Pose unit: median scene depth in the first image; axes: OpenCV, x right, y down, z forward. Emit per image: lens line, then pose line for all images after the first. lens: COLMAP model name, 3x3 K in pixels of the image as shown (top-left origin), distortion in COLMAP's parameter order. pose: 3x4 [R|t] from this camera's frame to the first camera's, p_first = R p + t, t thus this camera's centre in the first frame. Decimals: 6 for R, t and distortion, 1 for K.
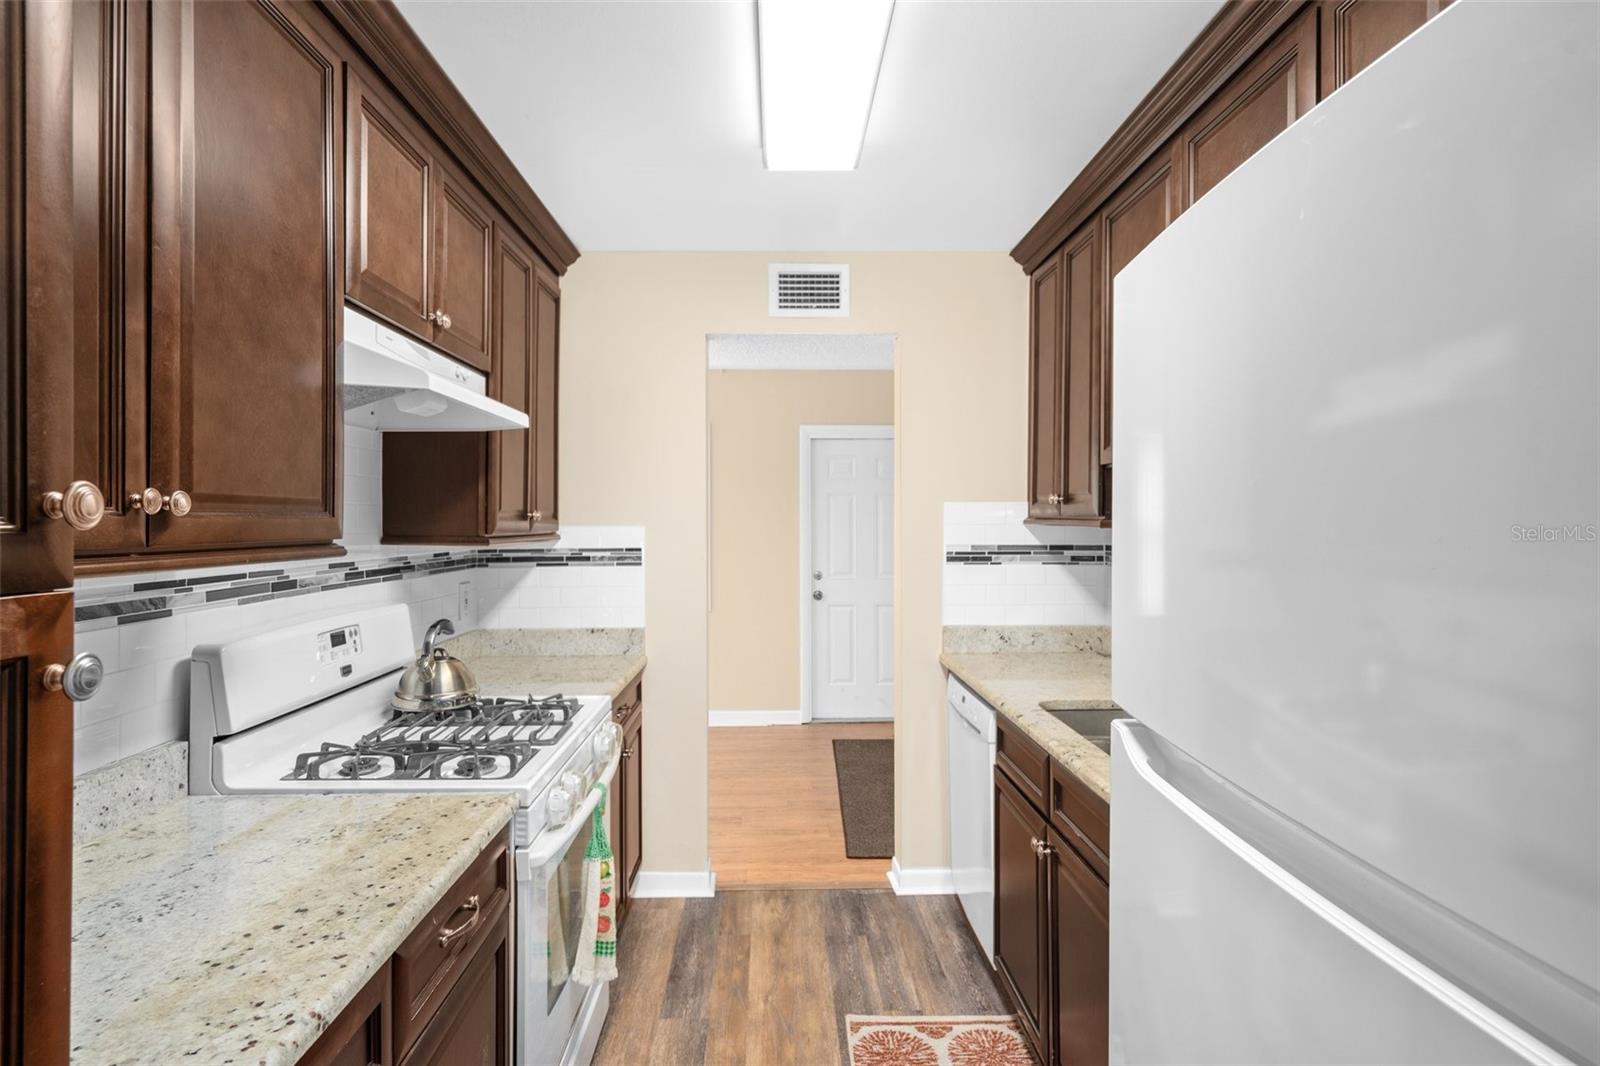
lens RADIAL K [[804.7, 0, 801.0], [0, 804.7, 527.4], [0, 0, 1]] dist [-0.000865, 0.001423]
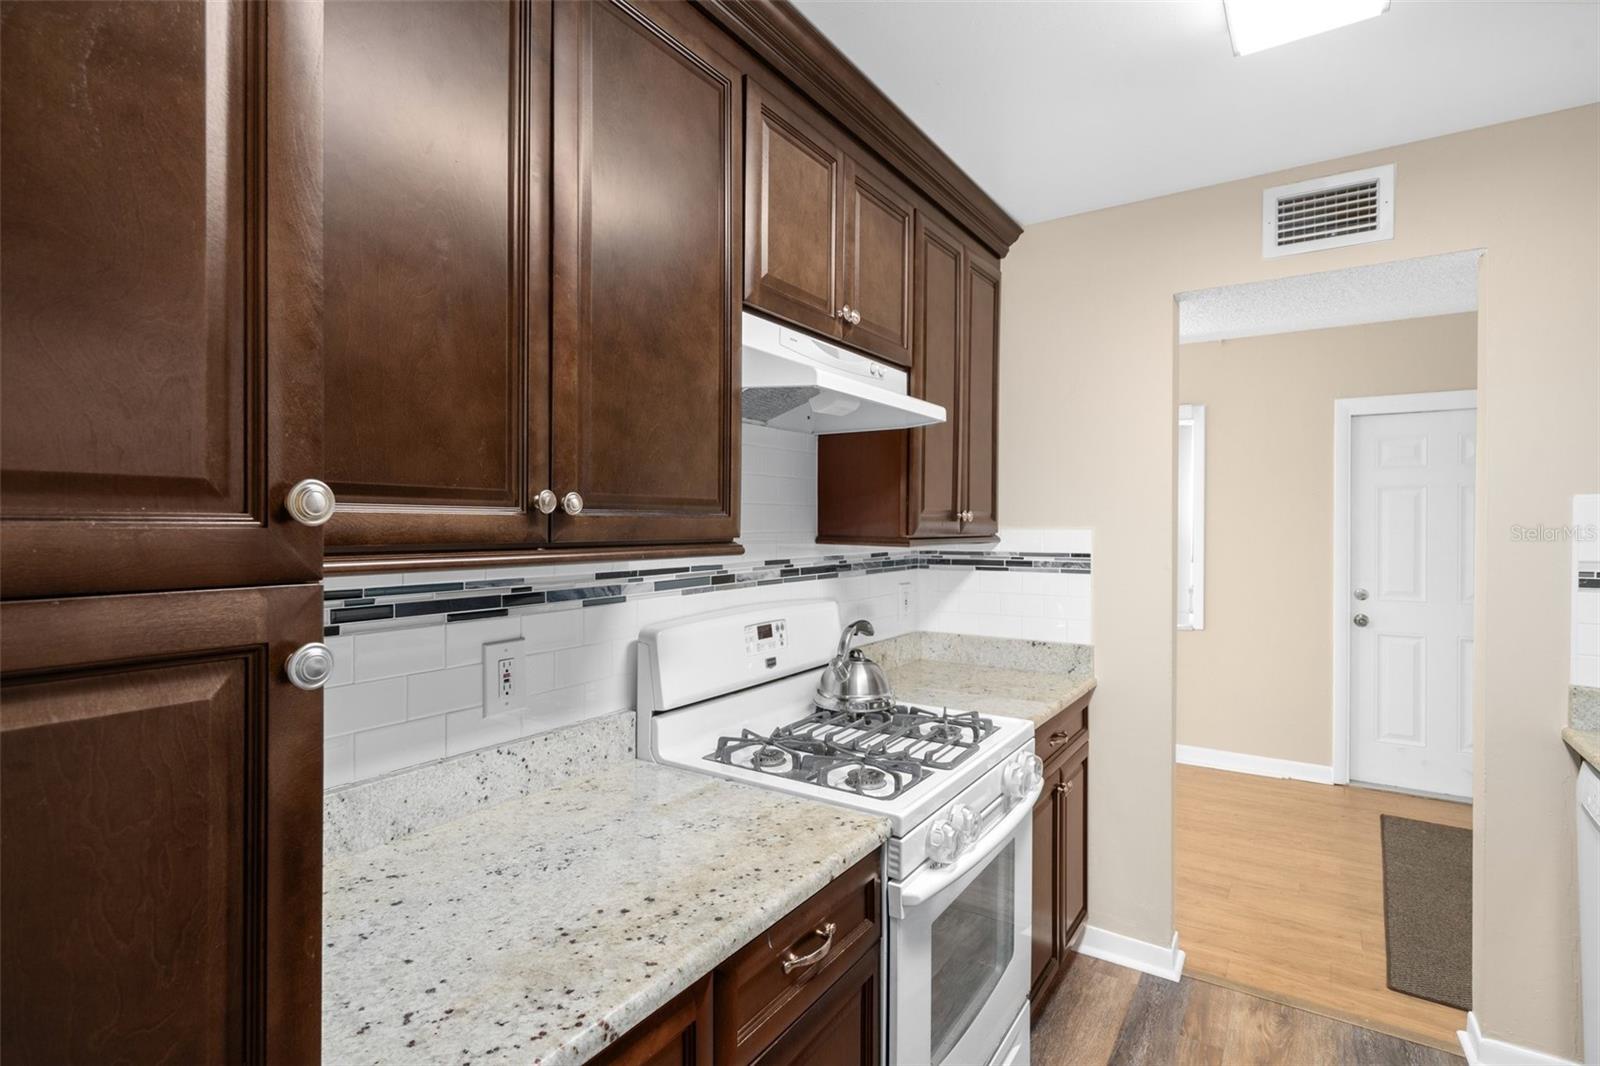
lens RADIAL K [[804.7, 0, 783.8], [0, 804.7, 528.9], [0, 0, 1]] dist [-0.000865, 0.001423]
pose [[0.808927, 0.008718, -0.587844, 0.061409], [-0.008829, 0.999957, 0.002682, -0.000256], [0.587842, 0.003021, 0.808970, 0.142277]]
